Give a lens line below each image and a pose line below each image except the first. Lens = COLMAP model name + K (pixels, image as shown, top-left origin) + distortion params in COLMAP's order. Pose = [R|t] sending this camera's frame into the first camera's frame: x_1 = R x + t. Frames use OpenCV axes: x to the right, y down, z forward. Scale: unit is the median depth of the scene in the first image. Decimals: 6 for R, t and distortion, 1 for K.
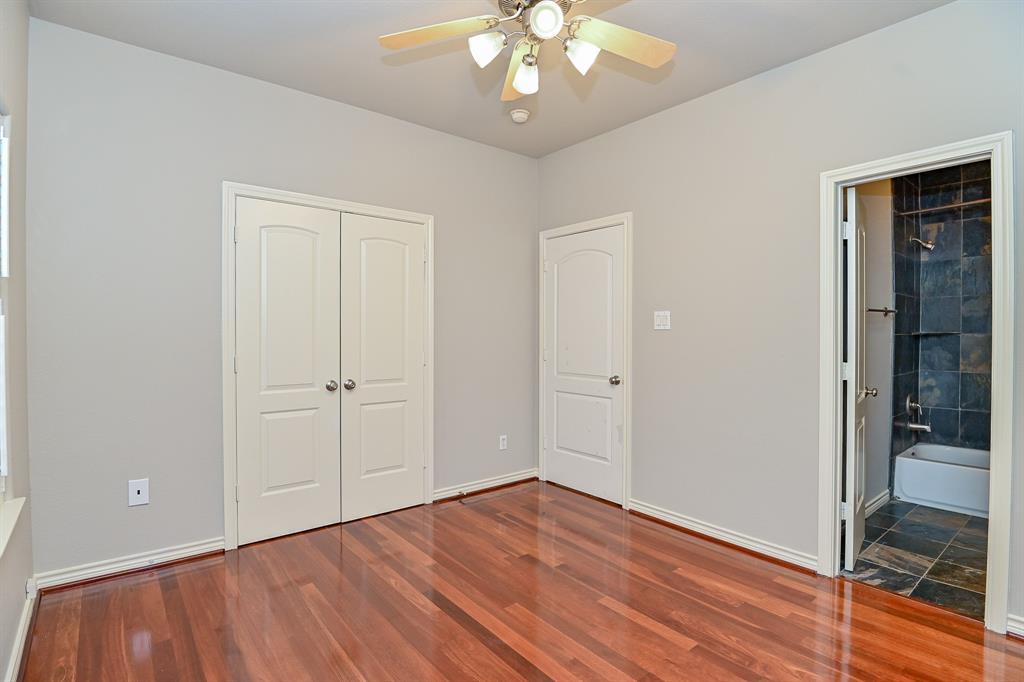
lens RADIAL K [[506.2, 0, 517.9], [0, 506.2, 333.3], [0, 0, 1]] dist [-0.024228, -0.003806]
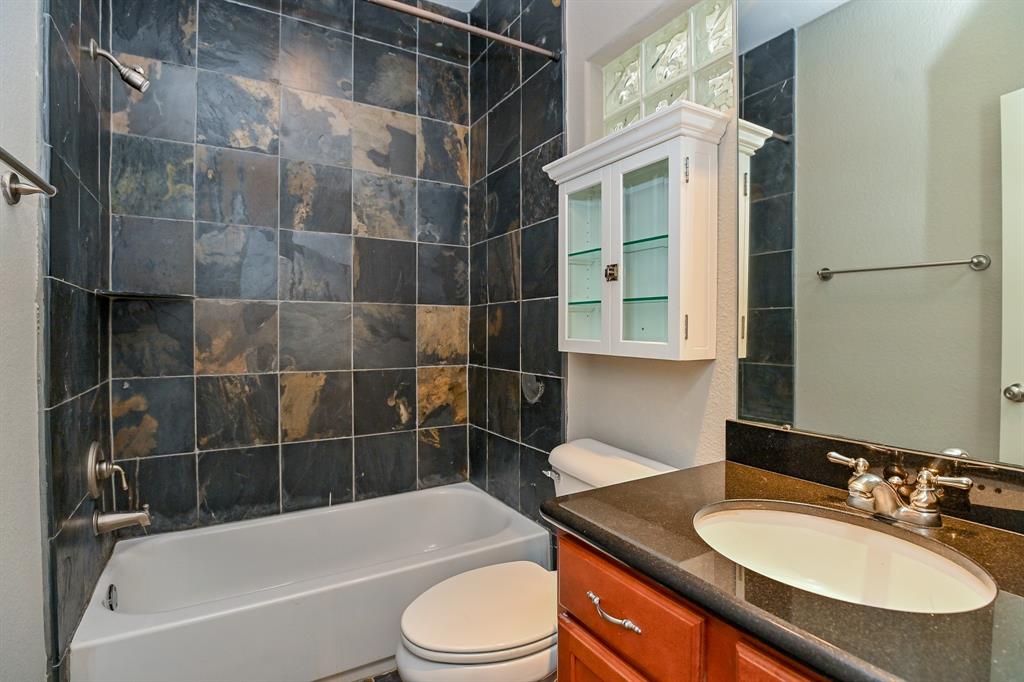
lens RADIAL K [[506.2, 0, 512.6], [0, 506.2, 344.6], [0, 0, 1]] dist [-0.024228, -0.003806]
pose [[0.172352, -0.012087, 0.984961, 0.456441], [0.019754, 0.999766, 0.008812, 0.048541], [-0.984837, 0.017938, 0.172551, 0.601379]]
